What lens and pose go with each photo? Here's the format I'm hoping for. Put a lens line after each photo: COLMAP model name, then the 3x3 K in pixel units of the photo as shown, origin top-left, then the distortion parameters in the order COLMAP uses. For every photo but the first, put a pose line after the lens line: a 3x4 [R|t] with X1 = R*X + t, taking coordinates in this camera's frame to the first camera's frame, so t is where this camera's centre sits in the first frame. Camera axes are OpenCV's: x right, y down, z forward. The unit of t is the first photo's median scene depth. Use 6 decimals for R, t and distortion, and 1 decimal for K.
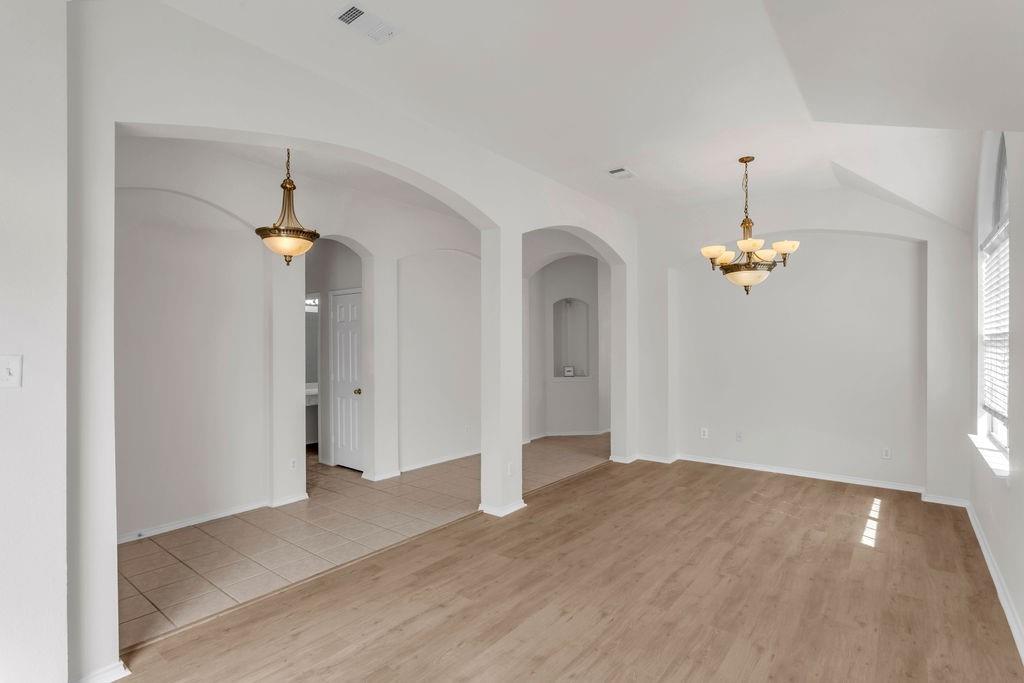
lens RADIAL K [[495.6, 0, 512.0], [0, 495.6, 341.5], [0, 0, 1]] dist [-0.003676, -0.000467]
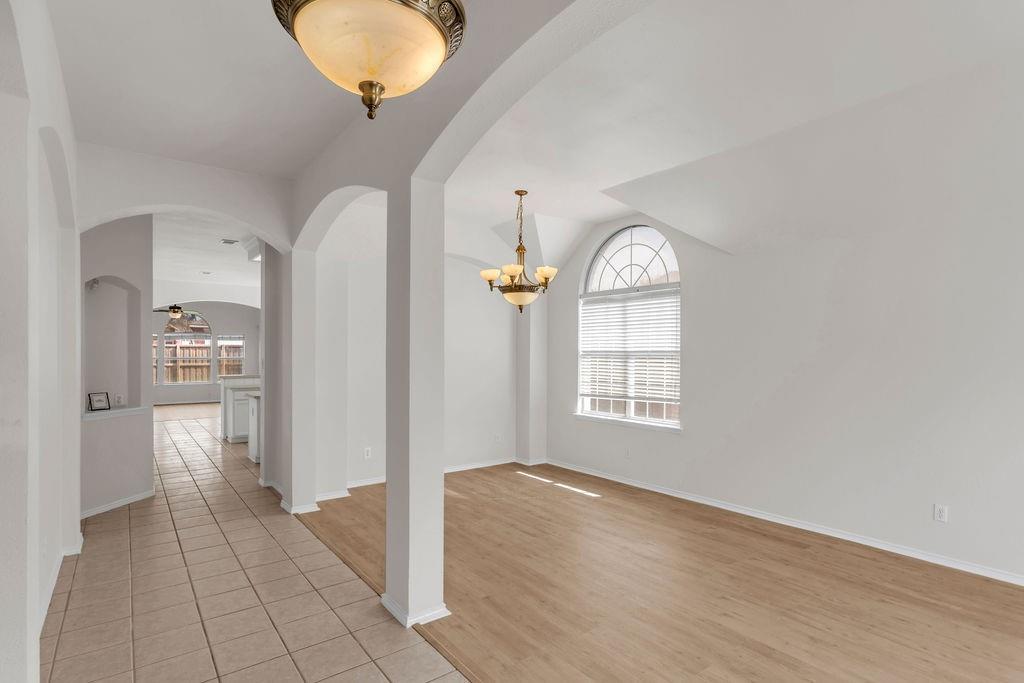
lens RADIAL K [[512.2, 0, 512.0], [0, 512.2, 341.5], [0, 0, 1]] dist [-0.002641, 0.000331]
pose [[0.245647, 0.026051, 0.969009, -0.756508], [-0.008772, 0.999658, -0.024651, 0.000437], [-0.969320, -0.002445, 0.245791, 0.830873]]
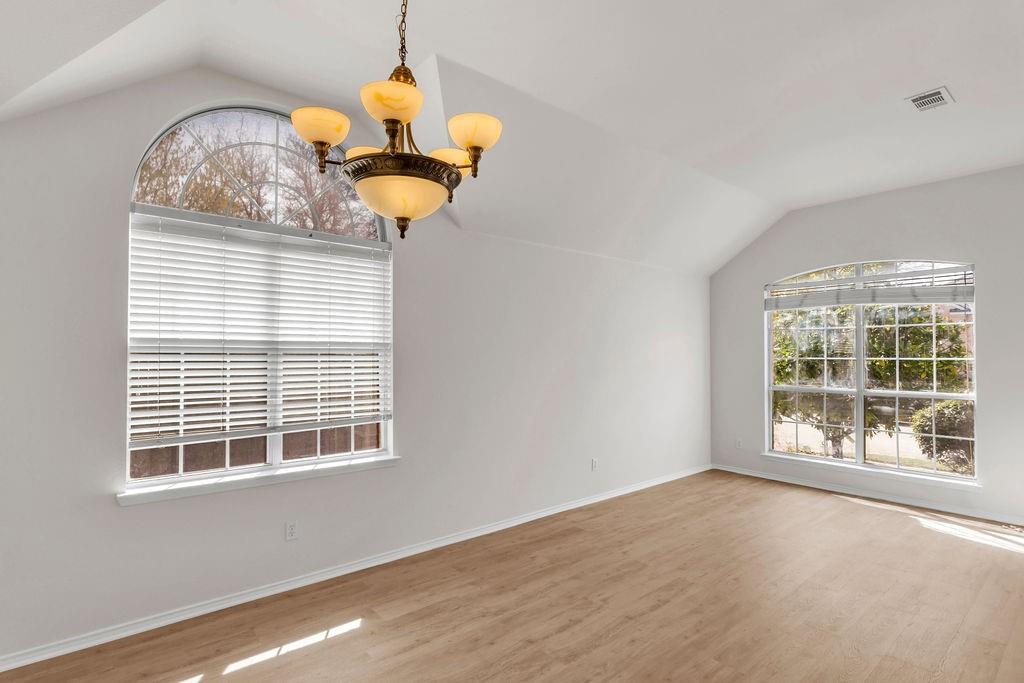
lens RADIAL K [[499.8, 0, 512.0], [0, 499.8, 341.5], [0, 0, 1]] dist [-0.011930, -0.000039]
pose [[-0.979661, 0.007266, 0.200530, 0.328937], [0.000360, 0.999406, -0.034455, 0.016479], [-0.200661, -0.033682, -0.979081, 1.609440]]
